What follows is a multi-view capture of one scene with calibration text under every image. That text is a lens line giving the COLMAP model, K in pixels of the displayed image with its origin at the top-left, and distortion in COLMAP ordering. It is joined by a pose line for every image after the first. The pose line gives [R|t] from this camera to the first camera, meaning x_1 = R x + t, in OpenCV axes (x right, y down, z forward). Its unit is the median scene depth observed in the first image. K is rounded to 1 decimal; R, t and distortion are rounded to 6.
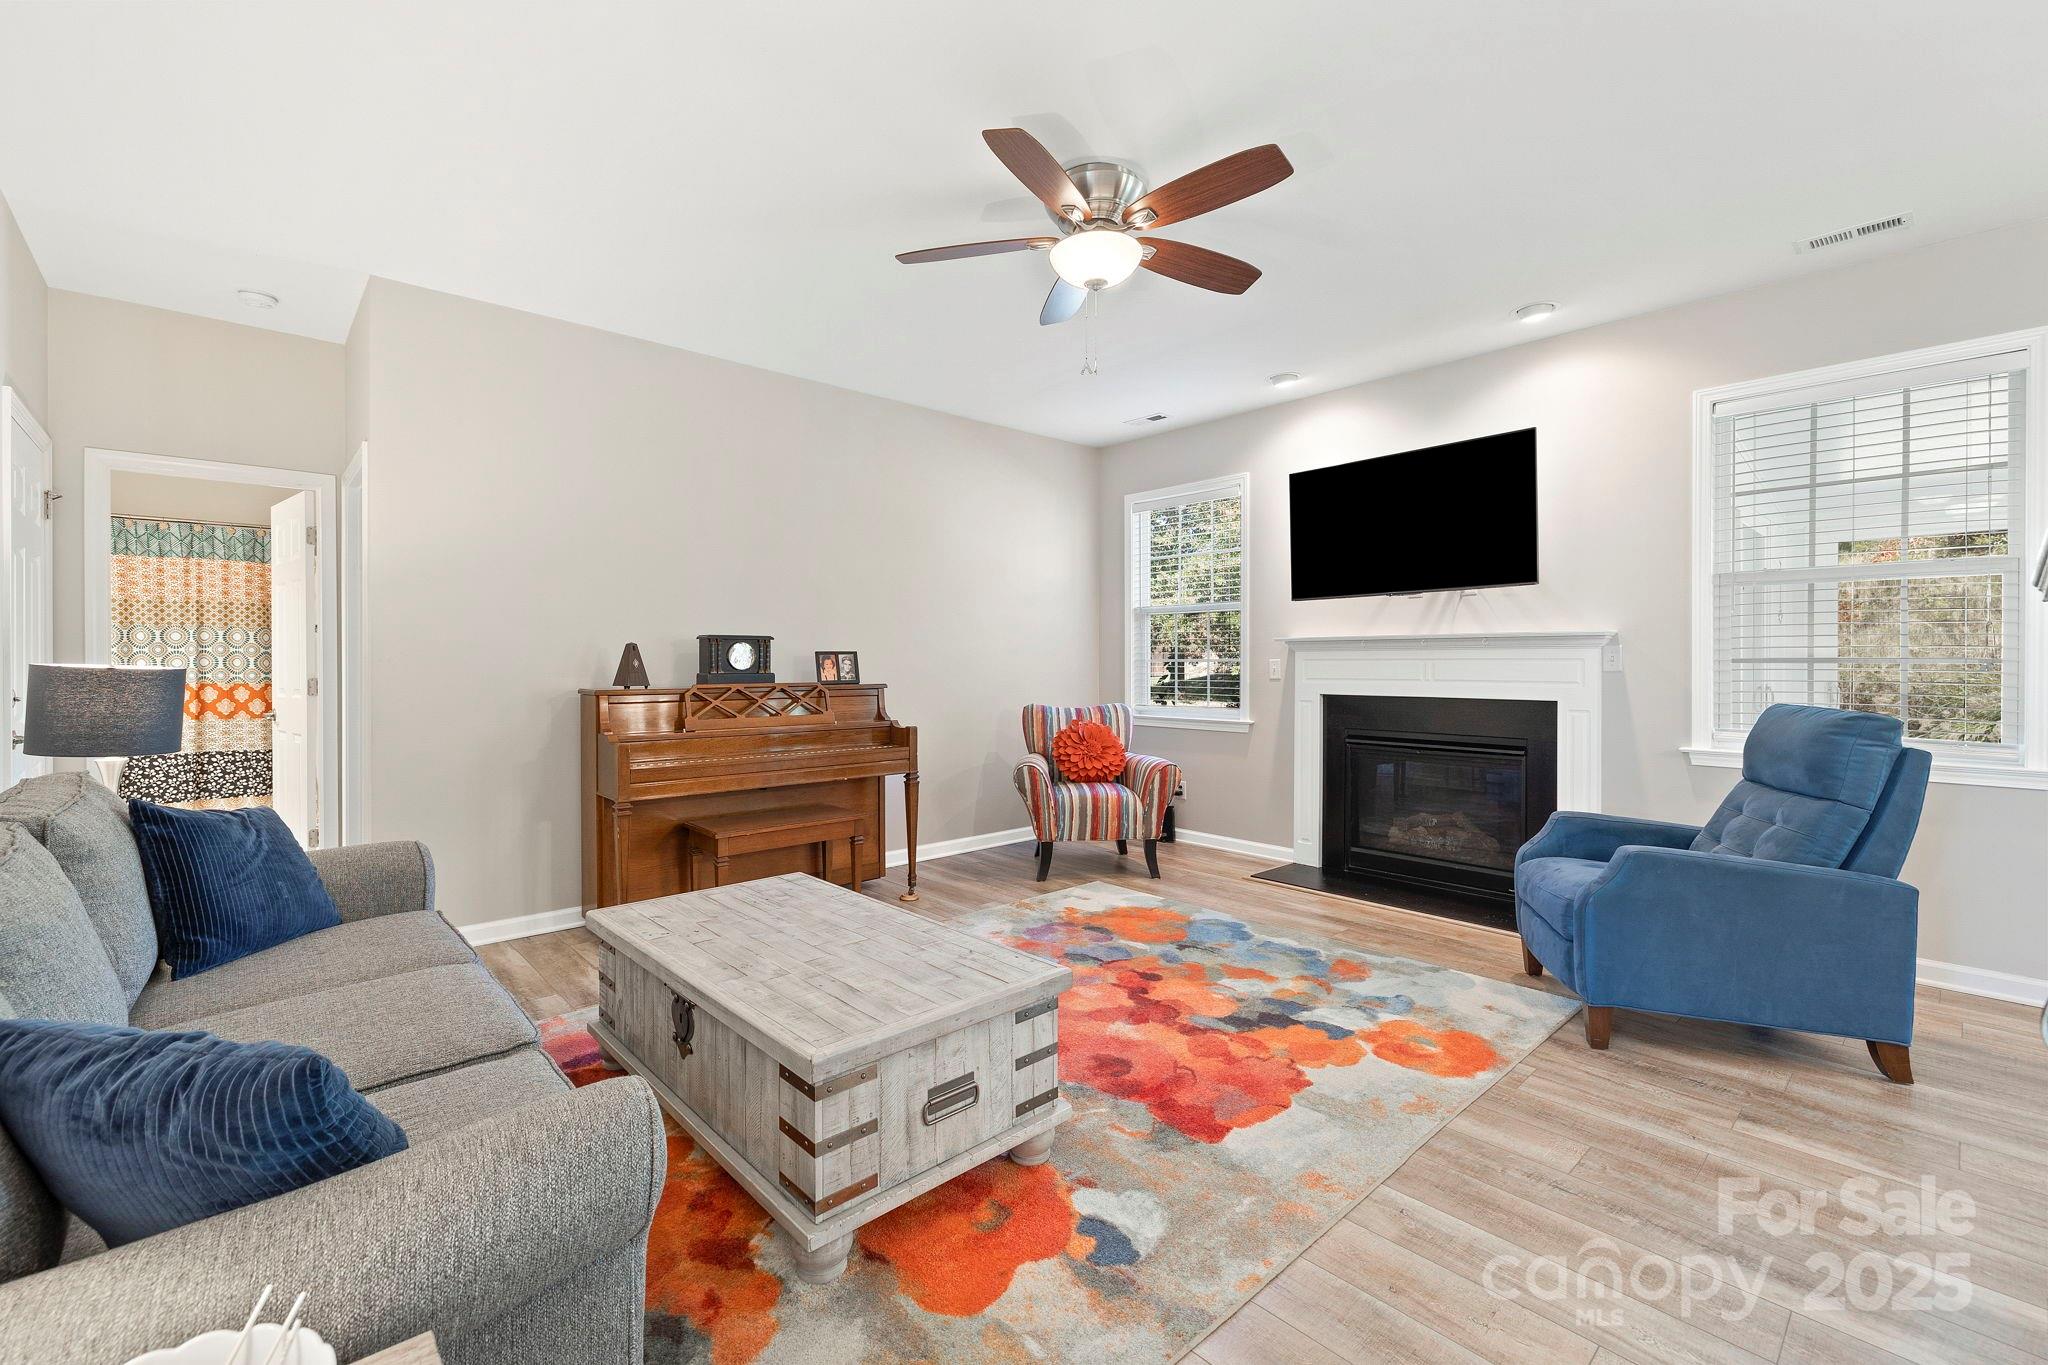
lens RADIAL K [[854.9, 0, 1016.7], [0, 854.9, 665.9], [0, 0, 1]] dist [-0.003475, -0.000381]
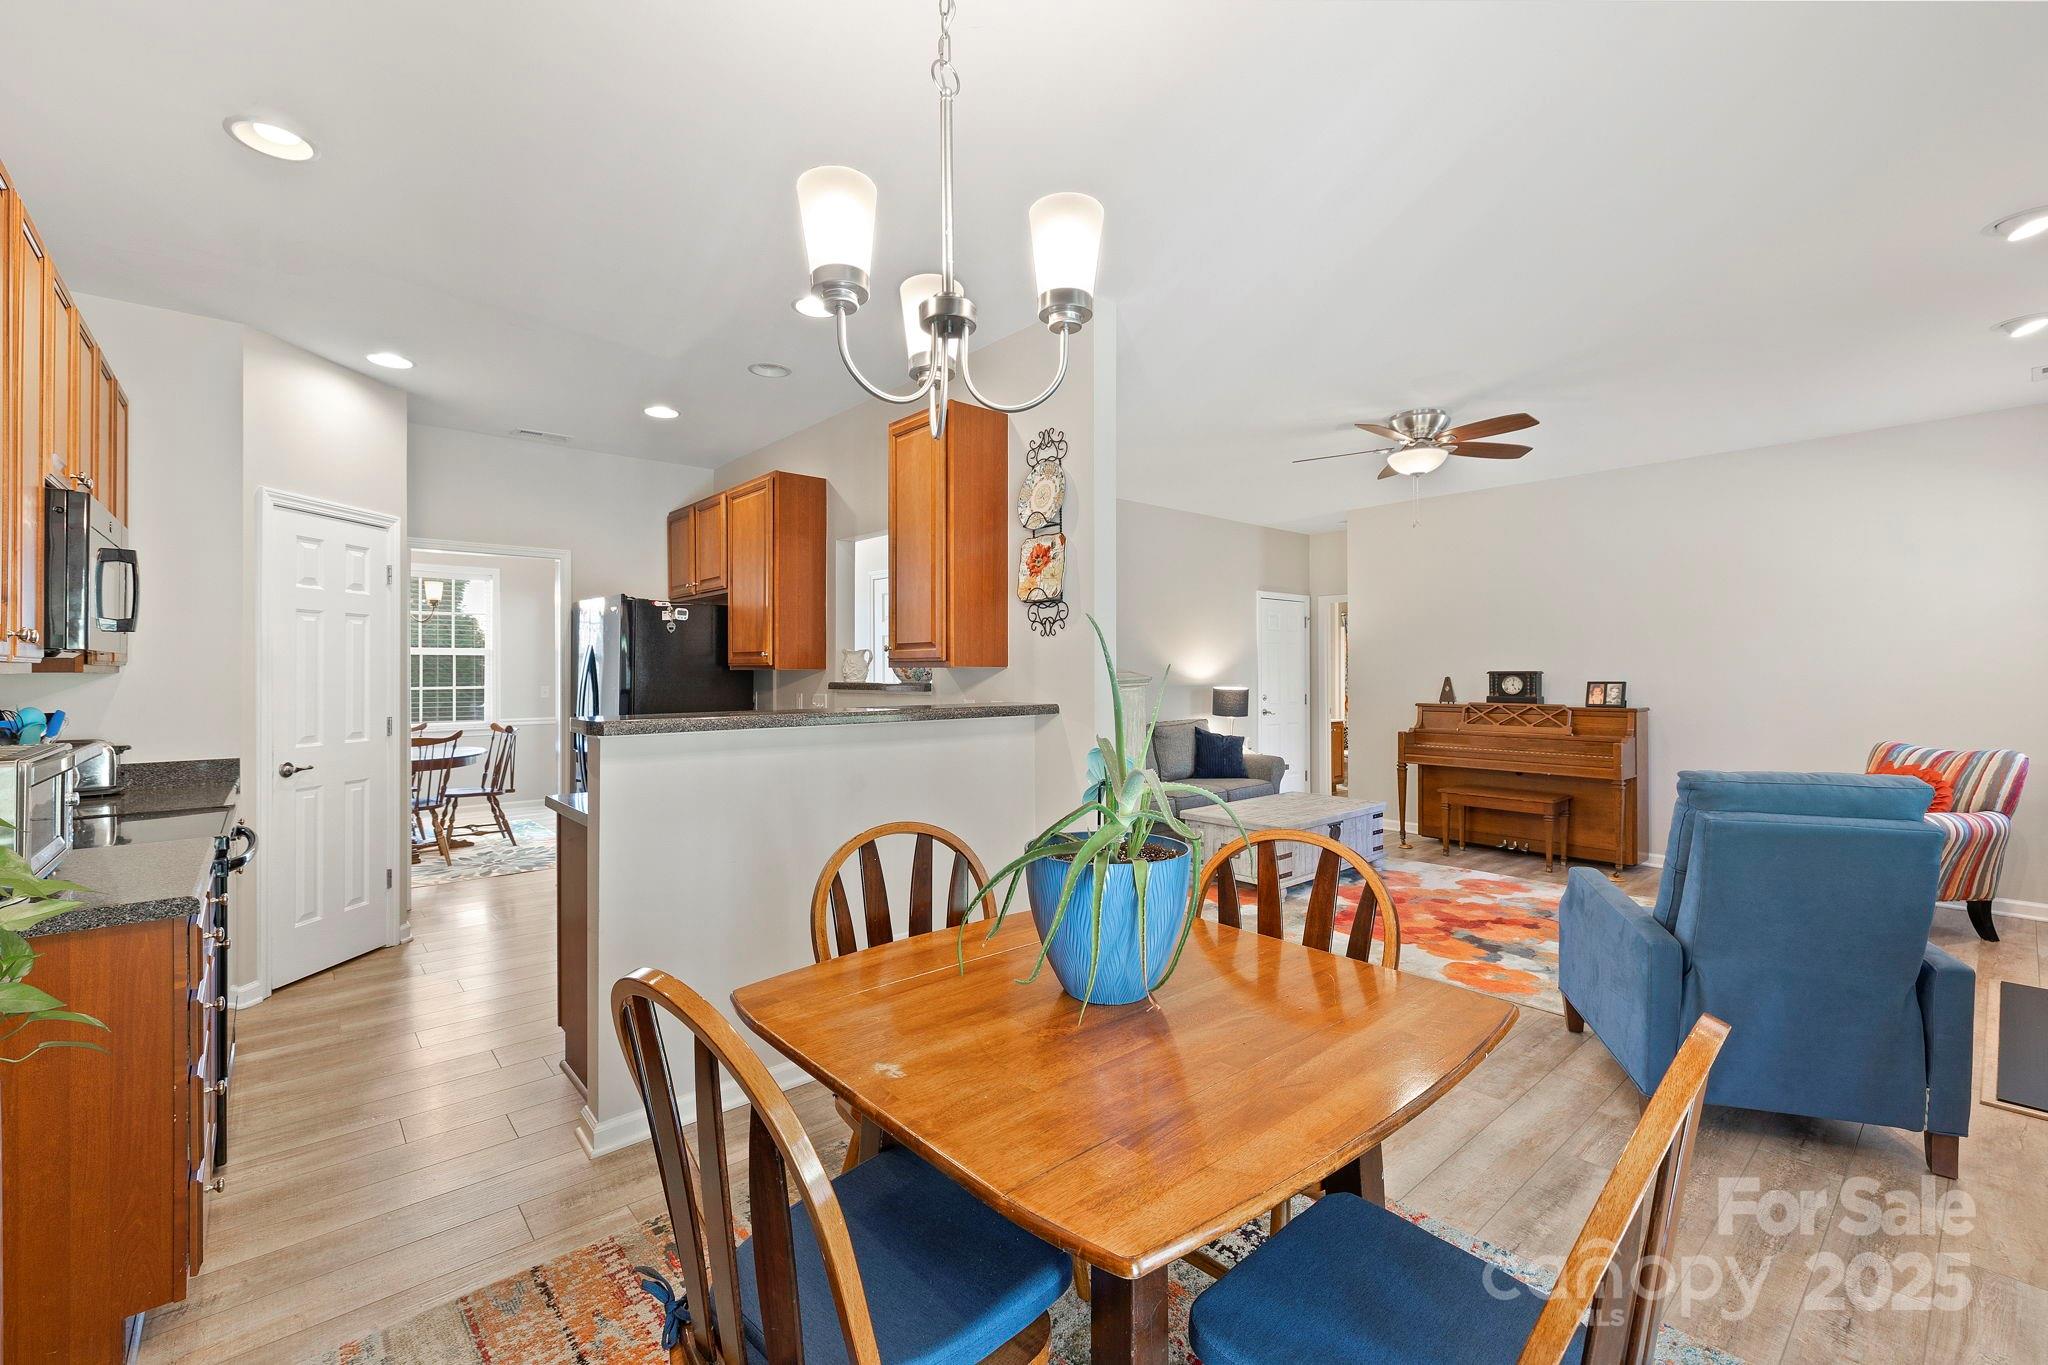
lens RADIAL K [[854.9, 0, 1016.7], [0, 854.9, 665.9], [0, 0, 1]] dist [-0.003475, -0.000381]
pose [[-0.013865, -0.006610, -0.999882, 1.282788], [0.000434, 0.999978, -0.006617, -0.038137], [0.999904, -0.000526, -0.013862, 0.160023]]
